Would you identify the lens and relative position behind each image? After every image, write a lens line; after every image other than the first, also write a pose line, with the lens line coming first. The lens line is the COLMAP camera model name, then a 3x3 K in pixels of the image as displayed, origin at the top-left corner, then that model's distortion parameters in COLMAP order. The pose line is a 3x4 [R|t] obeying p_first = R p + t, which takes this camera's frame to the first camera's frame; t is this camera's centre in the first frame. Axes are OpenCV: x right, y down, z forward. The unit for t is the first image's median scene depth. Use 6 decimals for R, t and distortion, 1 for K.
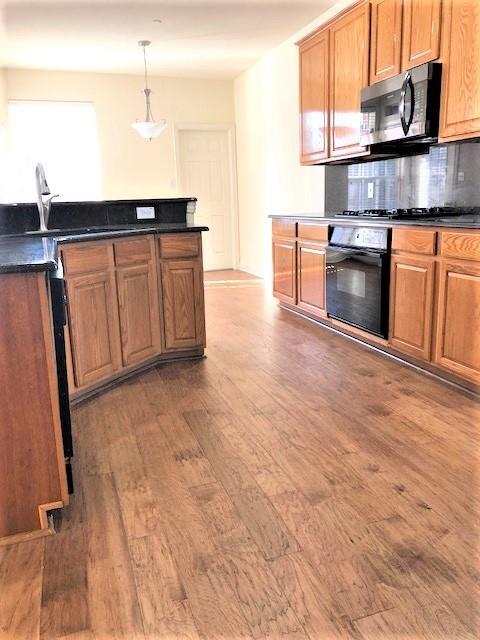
lens RADIAL K [[512.8, 0, 240.0], [0, 512.8, 320.0], [0, 0, 1]] dist [0.004900, 0.008097]
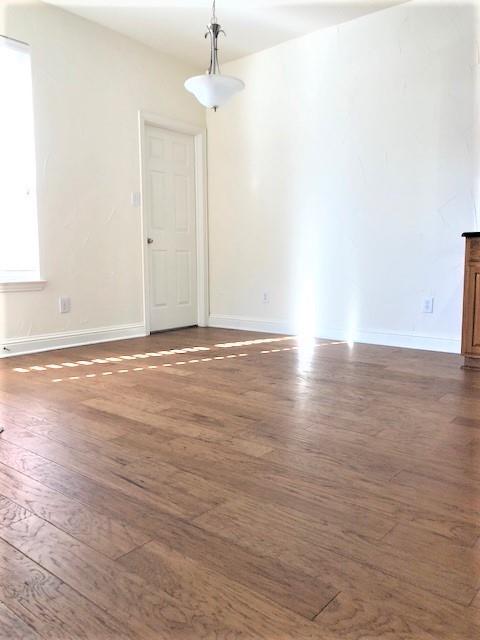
lens RADIAL K [[512.8, 0, 240.0], [0, 512.8, 320.0], [0, 0, 1]] dist [0.004900, 0.008097]
pose [[0.855483, -0.039065, 0.516355, -0.367200], [0.099988, 0.990847, -0.090695, -0.041398], [-0.508086, 0.129217, 0.851558, 0.401794]]
